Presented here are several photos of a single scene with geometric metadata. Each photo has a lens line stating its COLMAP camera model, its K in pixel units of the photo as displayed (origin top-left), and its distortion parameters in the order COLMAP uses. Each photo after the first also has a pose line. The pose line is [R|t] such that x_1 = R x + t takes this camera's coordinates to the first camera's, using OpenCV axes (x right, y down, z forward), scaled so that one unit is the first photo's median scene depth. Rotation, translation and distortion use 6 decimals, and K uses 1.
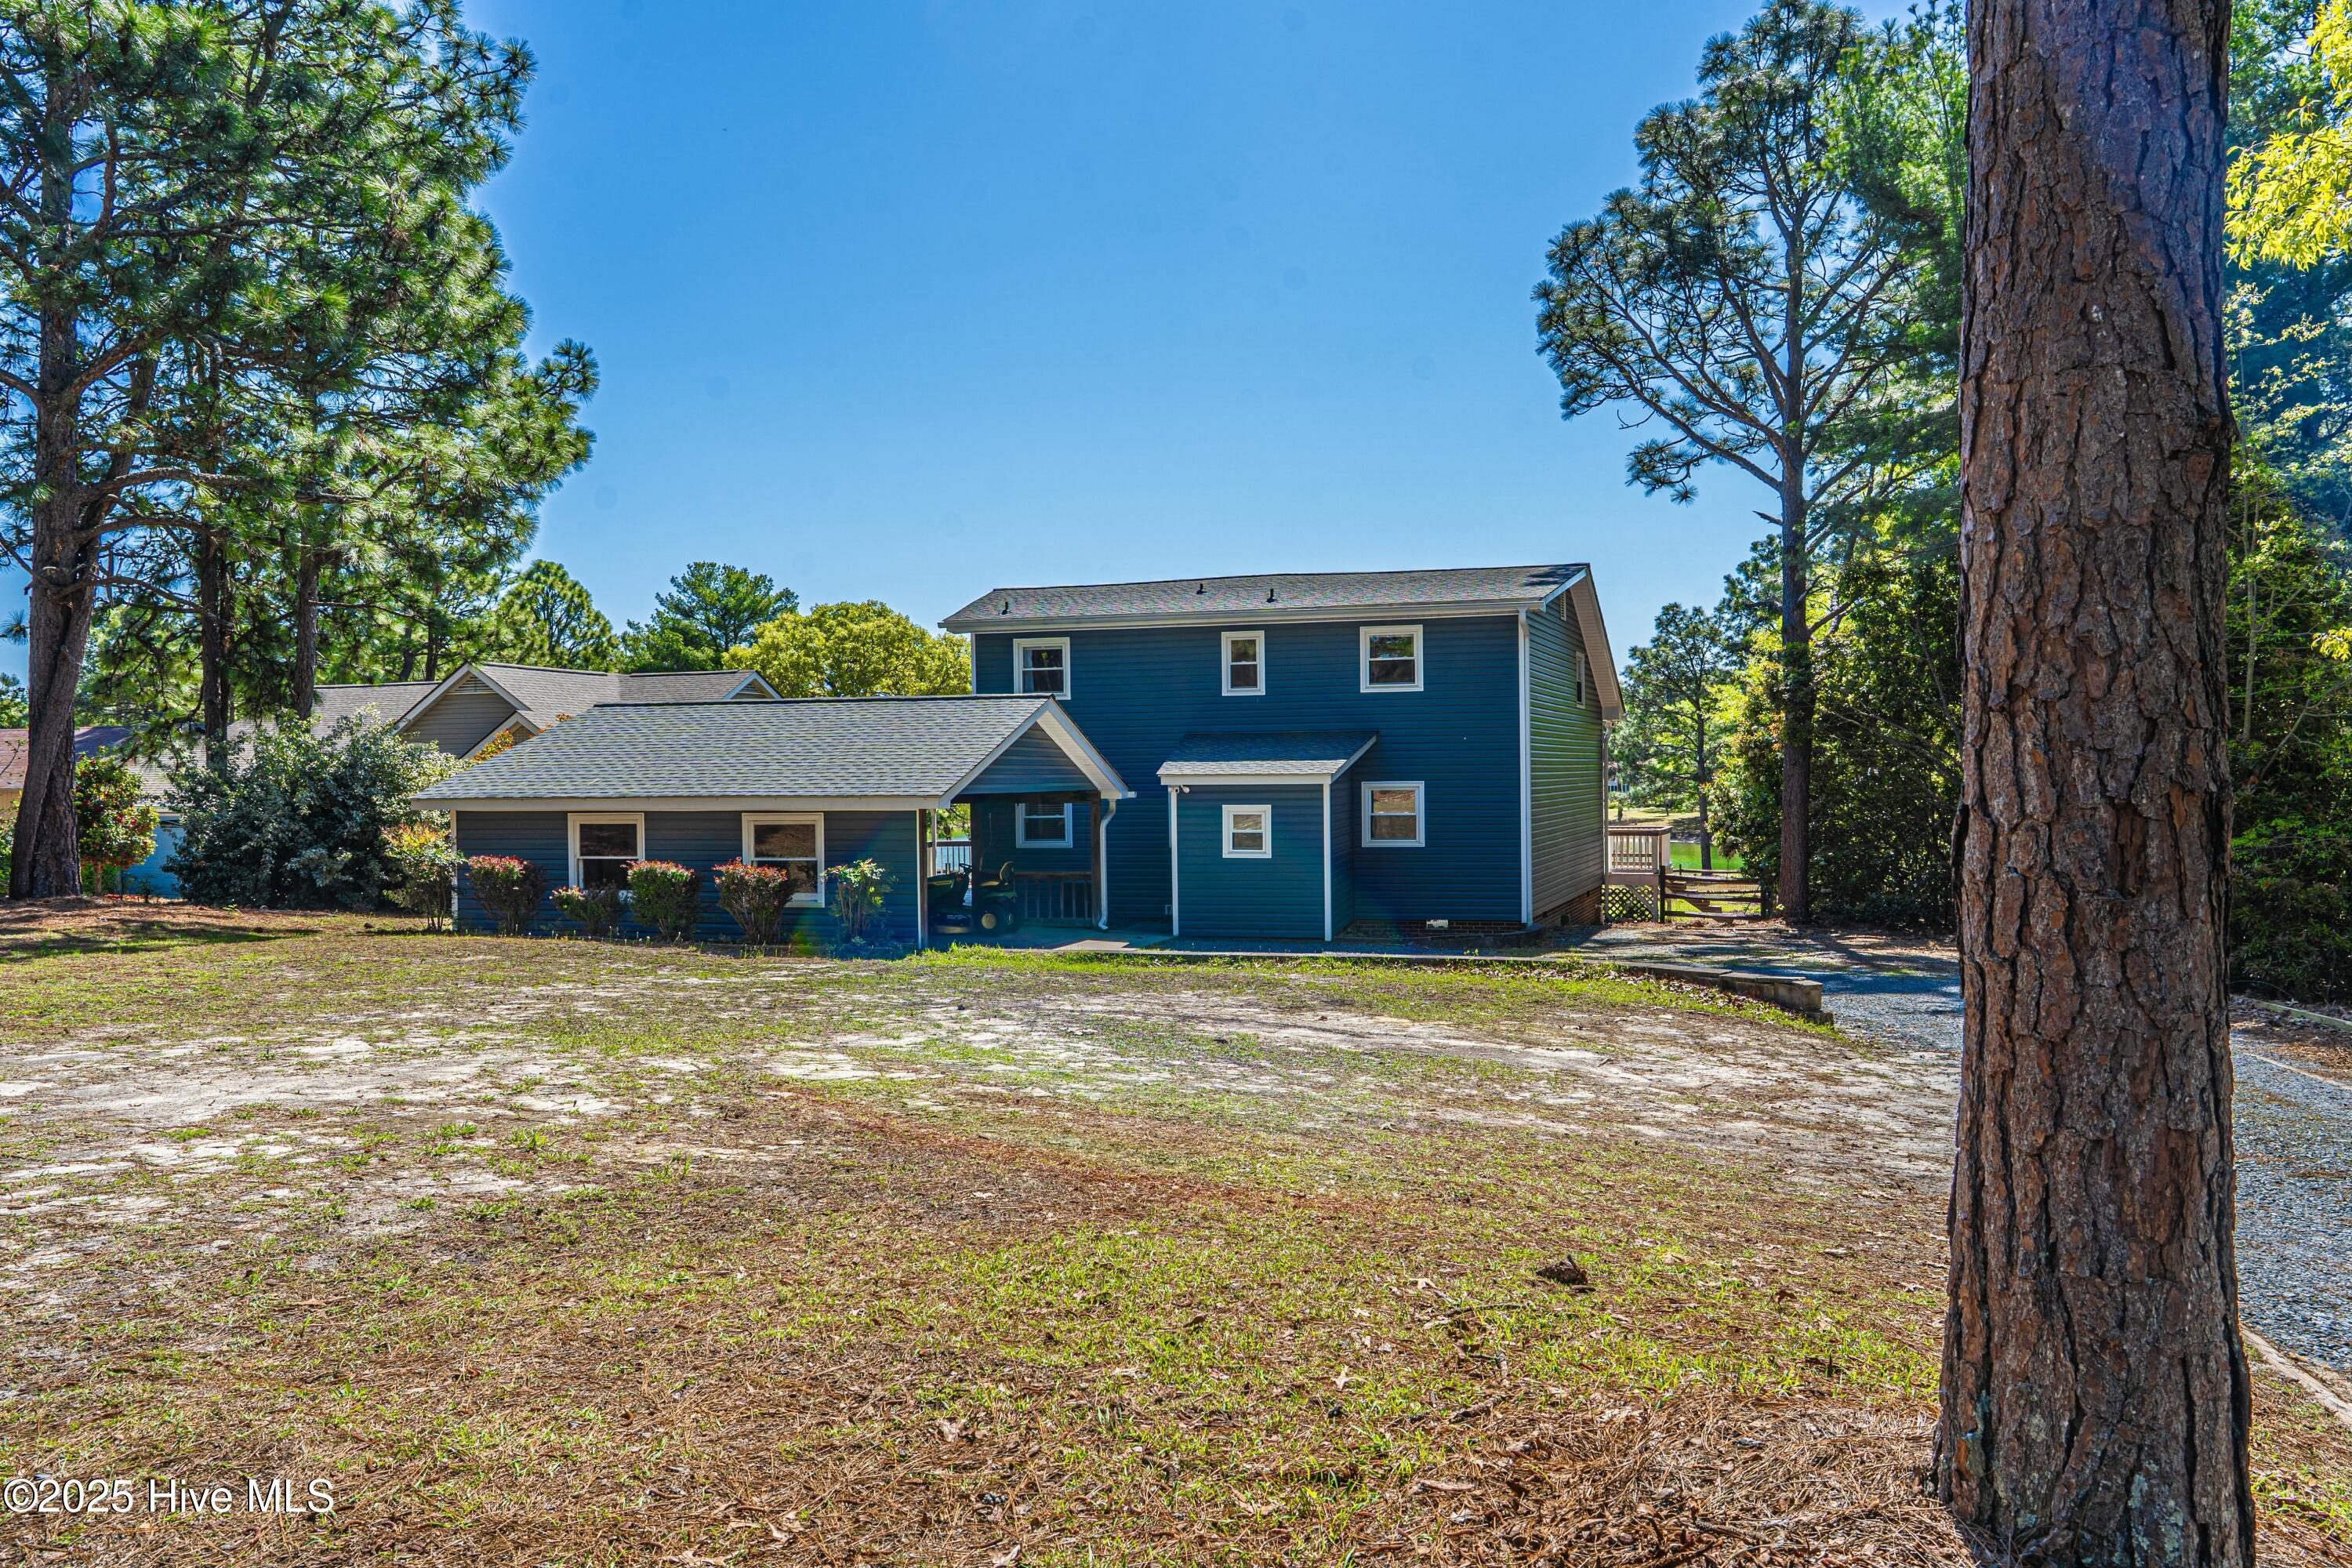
lens RADIAL K [[1561.9, 0, 1170.9], [0, 1561.9, 781.7], [0, 0, 1]] dist [-0.002189, 0.001827]
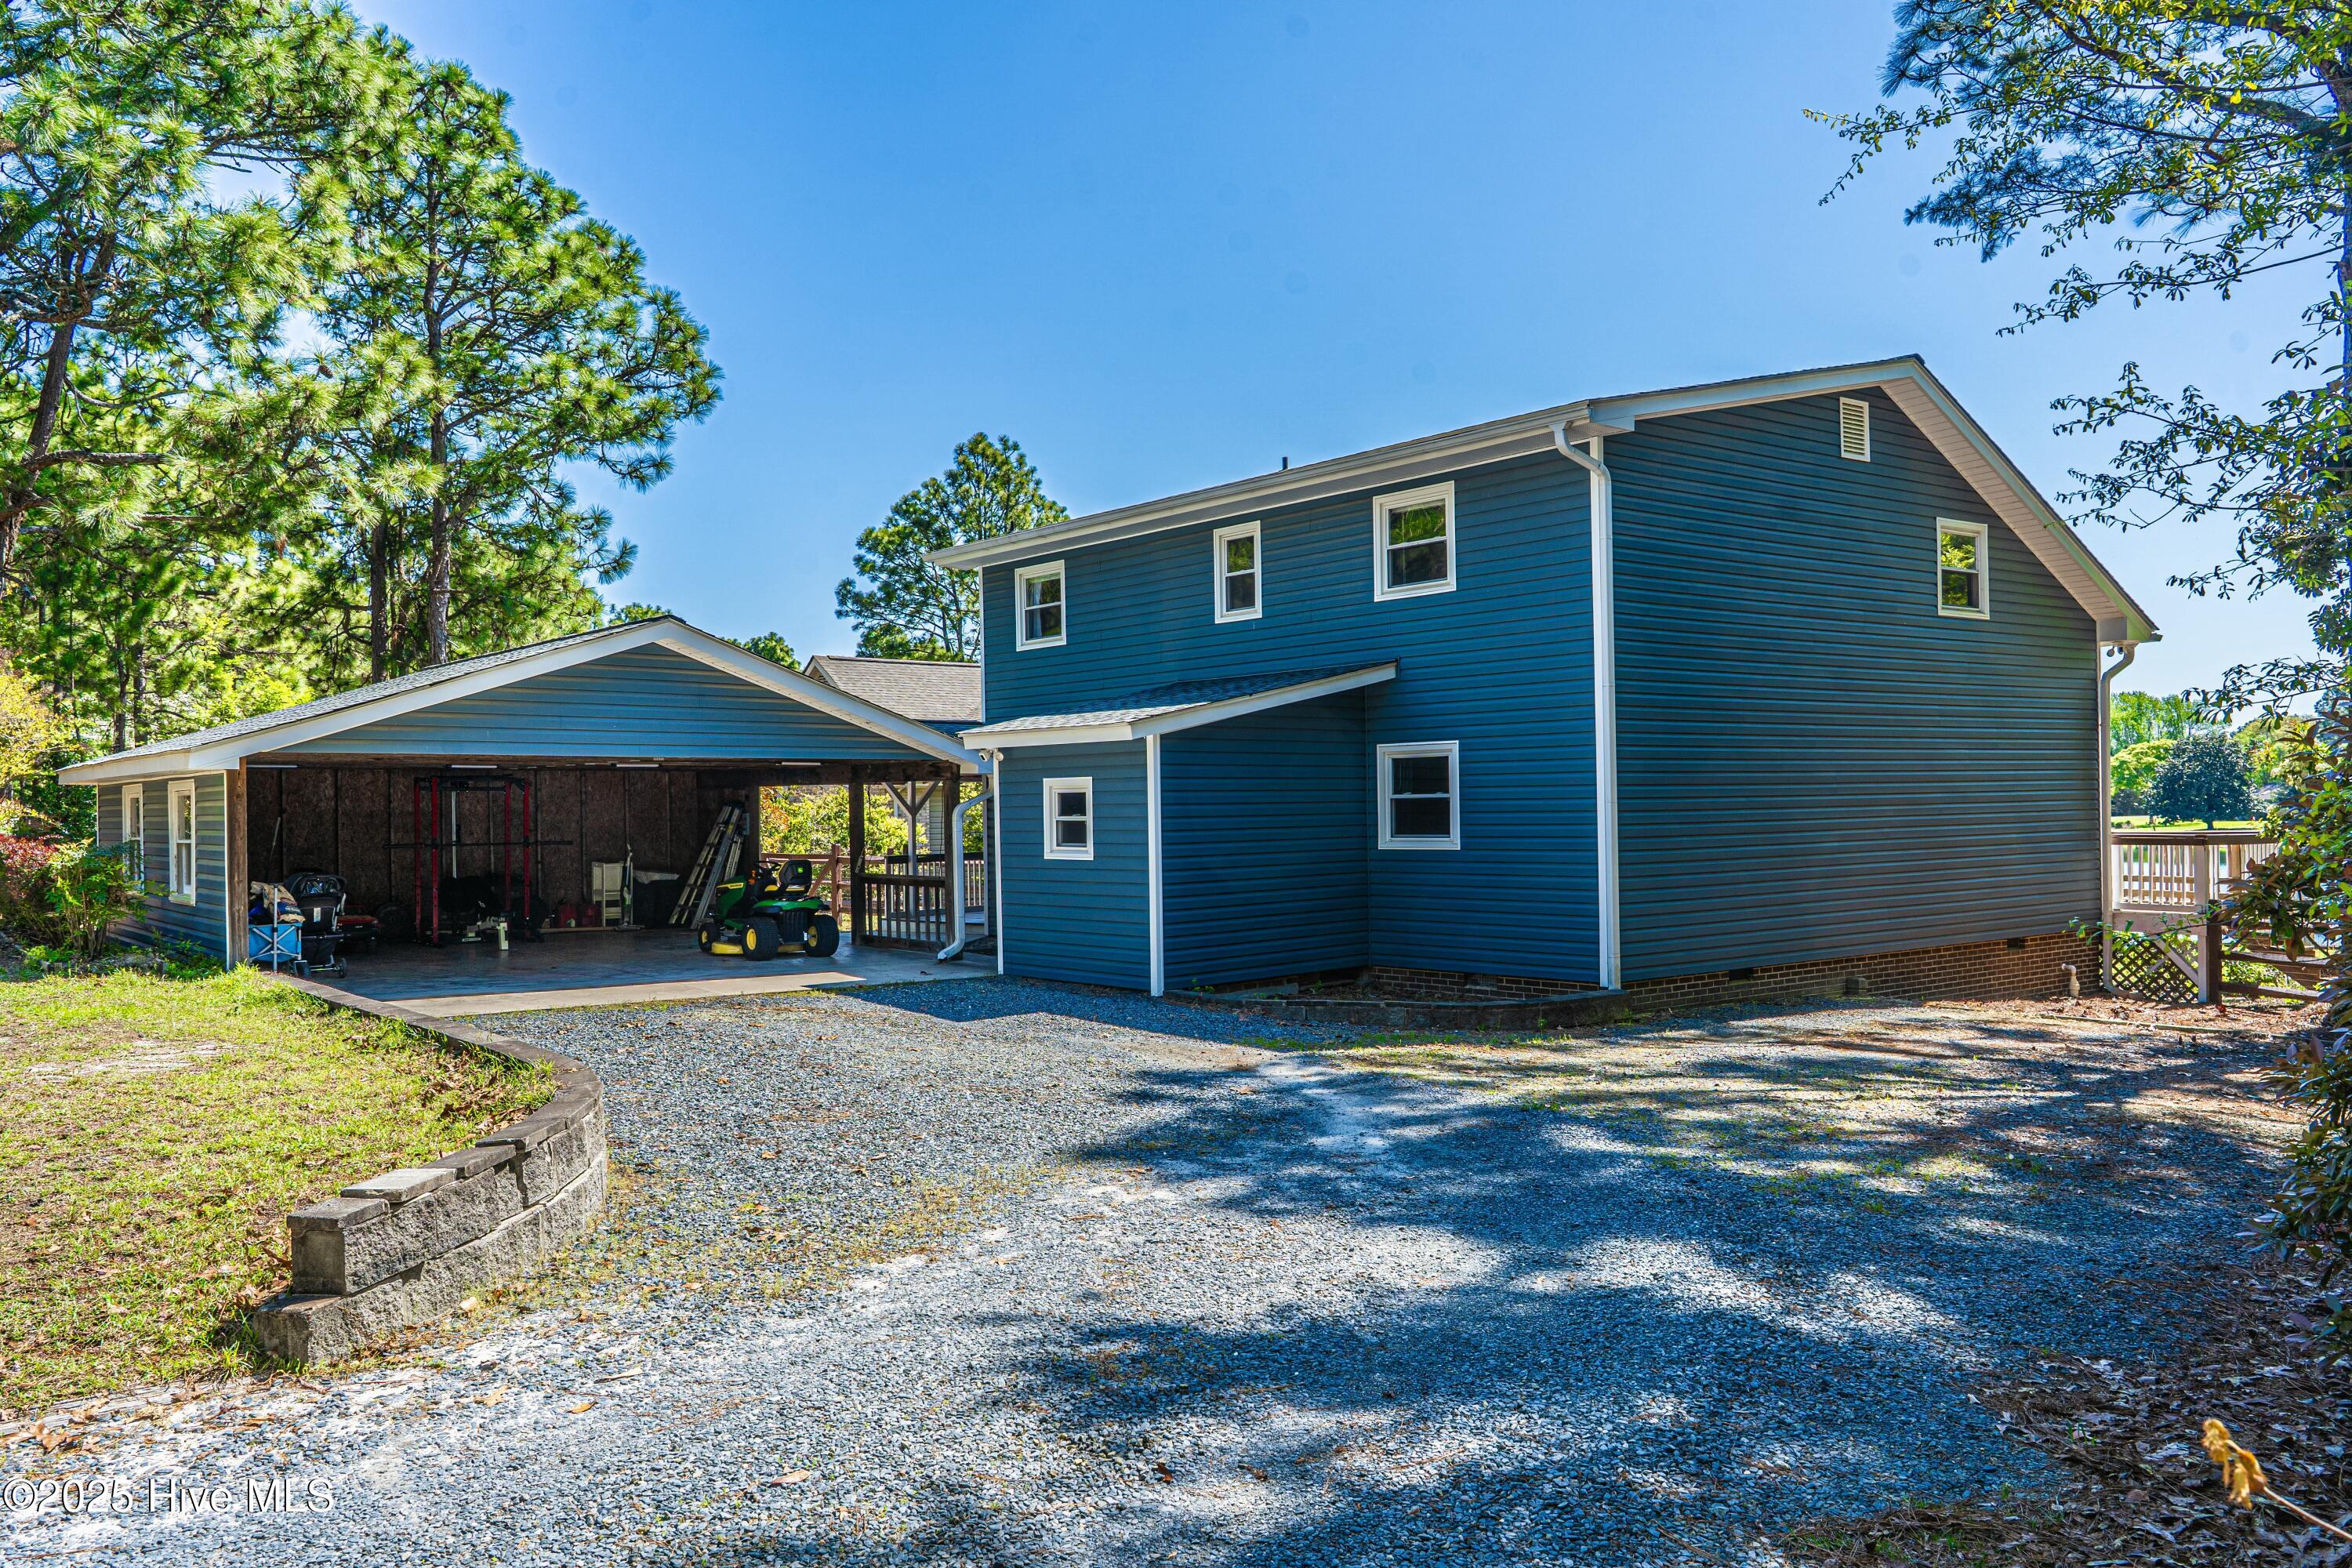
lens RADIAL K [[1561.9, 0, 1170.9], [0, 1561.9, 781.7], [0, 0, 1]] dist [-0.002189, 0.001827]
pose [[0.835877, -0.011469, -0.548797, 0.418071], [0.005124, 0.999901, -0.013092, 0.023889], [0.548893, 0.008131, 0.835853, 0.457757]]
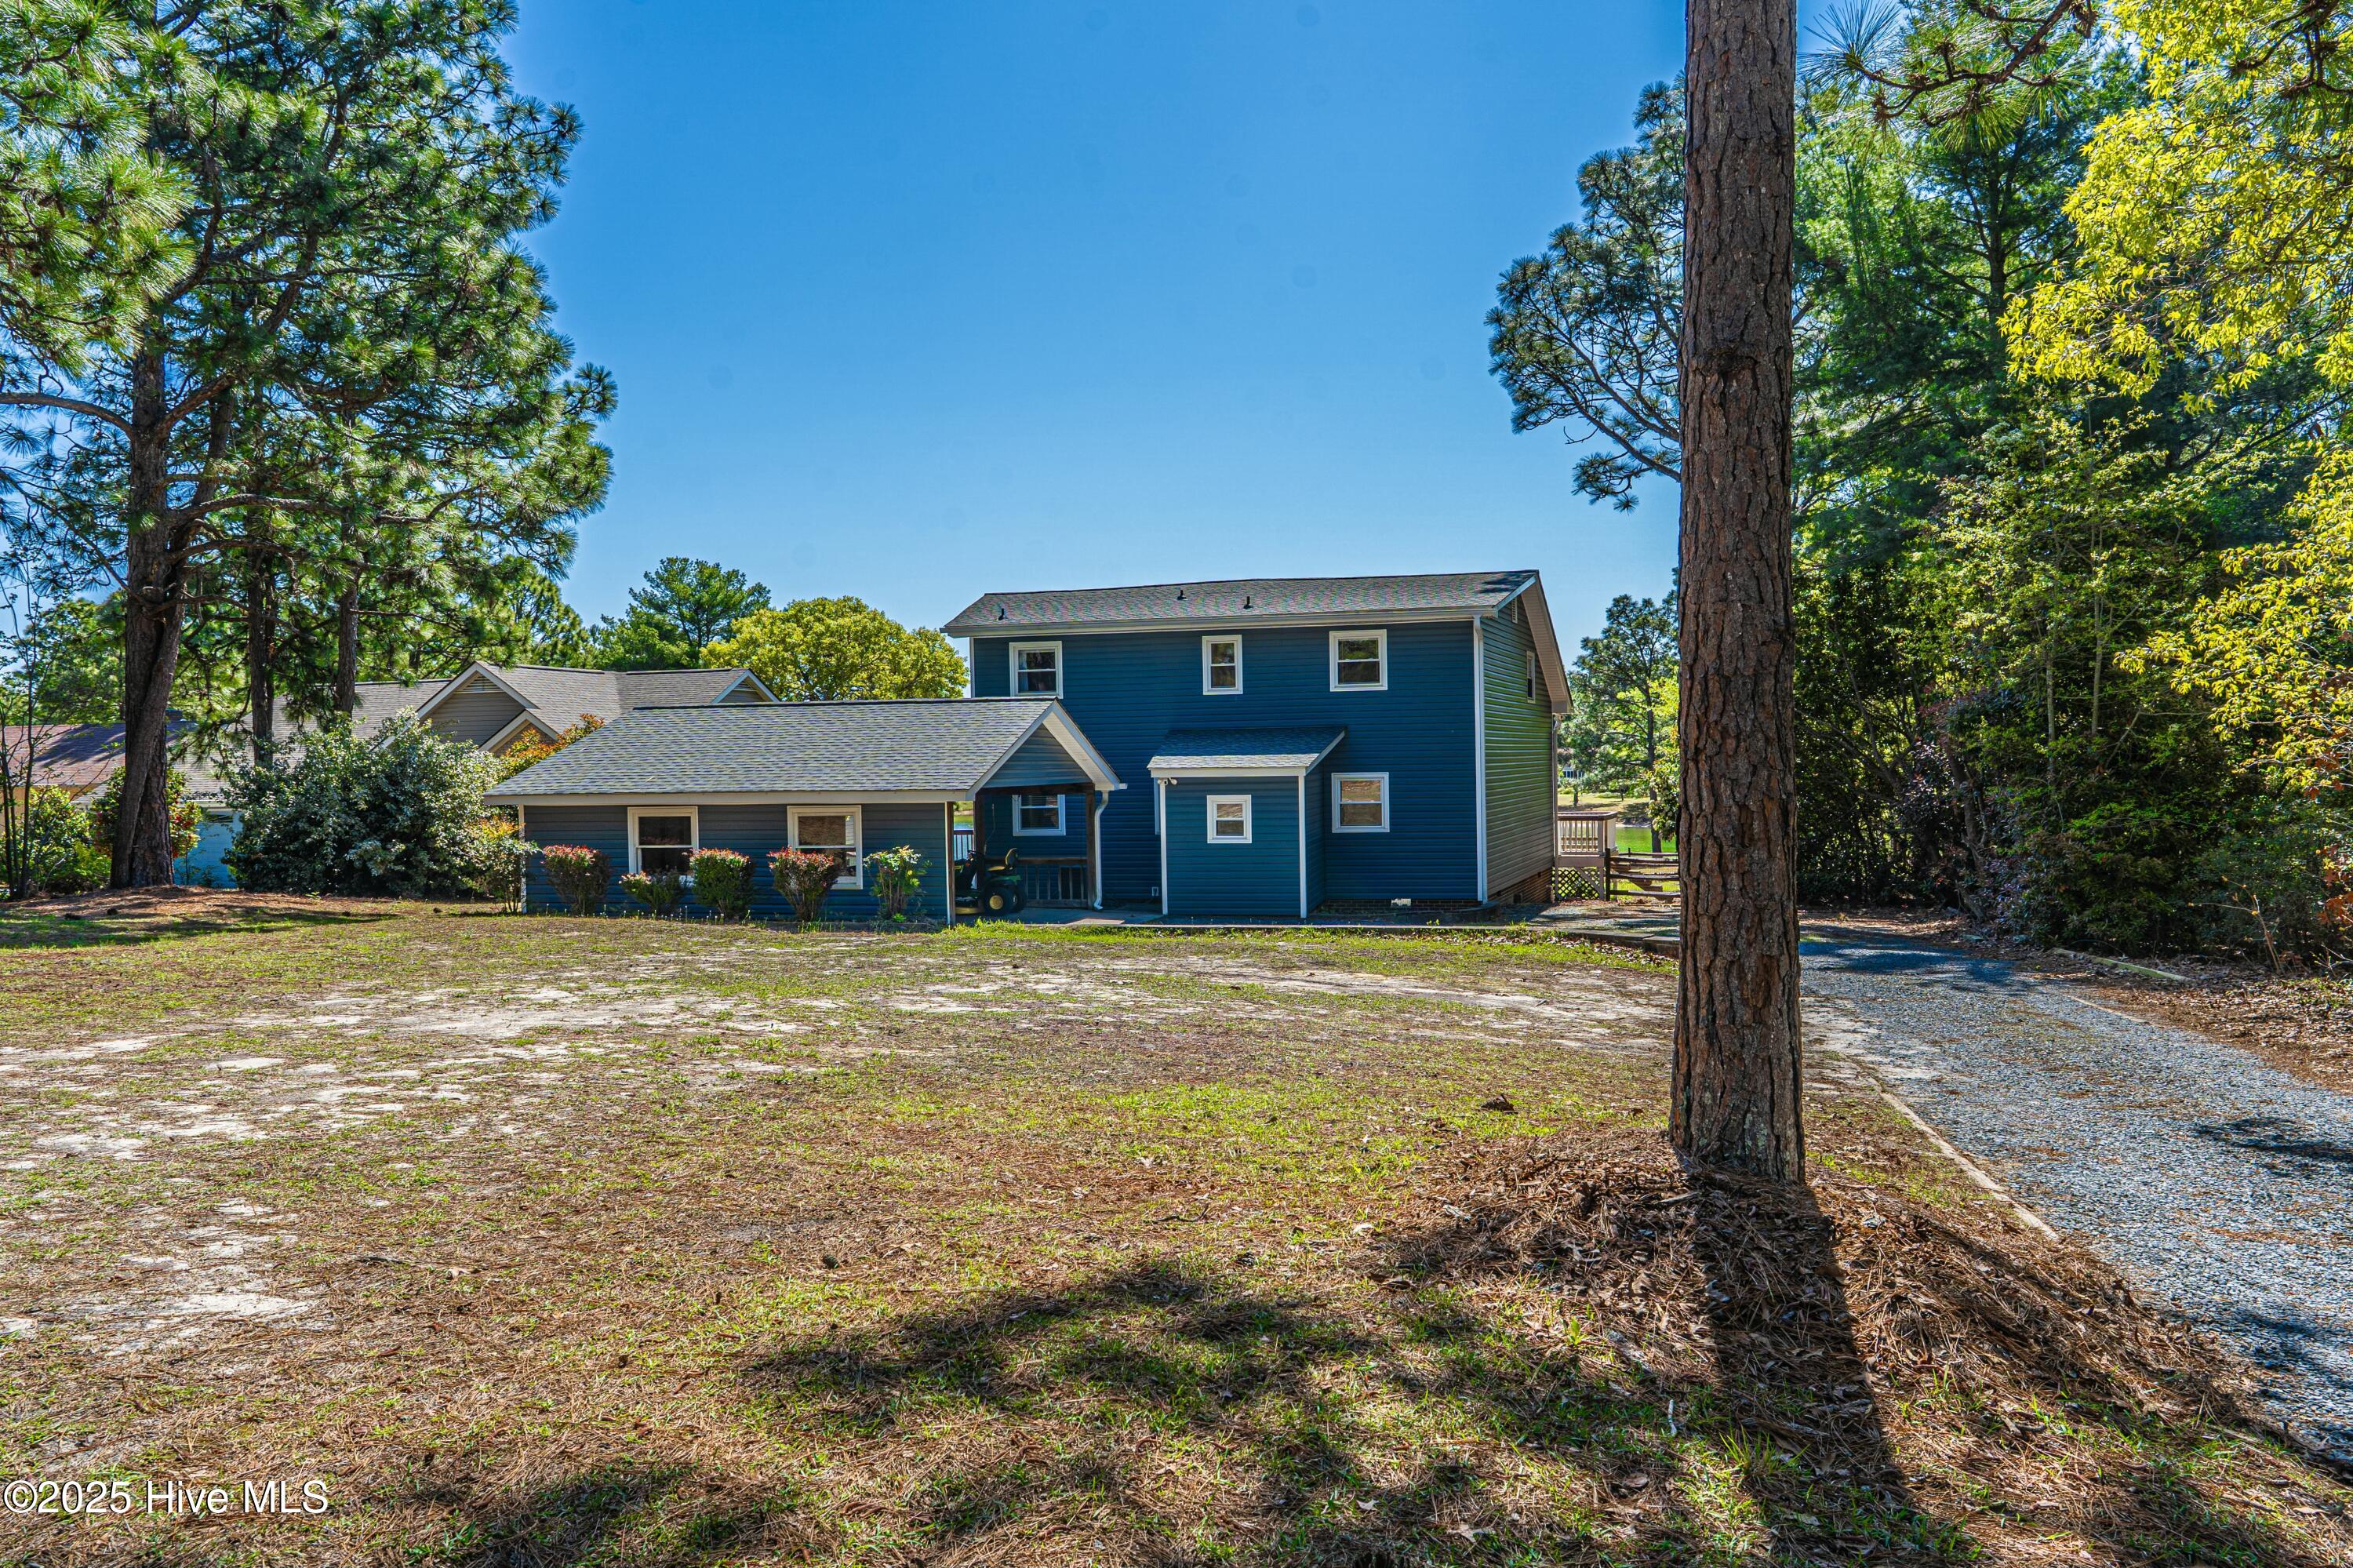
lens RADIAL K [[1575.1, 0, 1173.9], [0, 1575.1, 771.8], [0, 0, 1]] dist [0.002622, 0.004554]
pose [[0.999553, -0.005894, 0.029301, -0.021509], [0.005847, 0.999981, 0.001690, -0.003561], [-0.029310, -0.001518, 0.999569, -0.104240]]
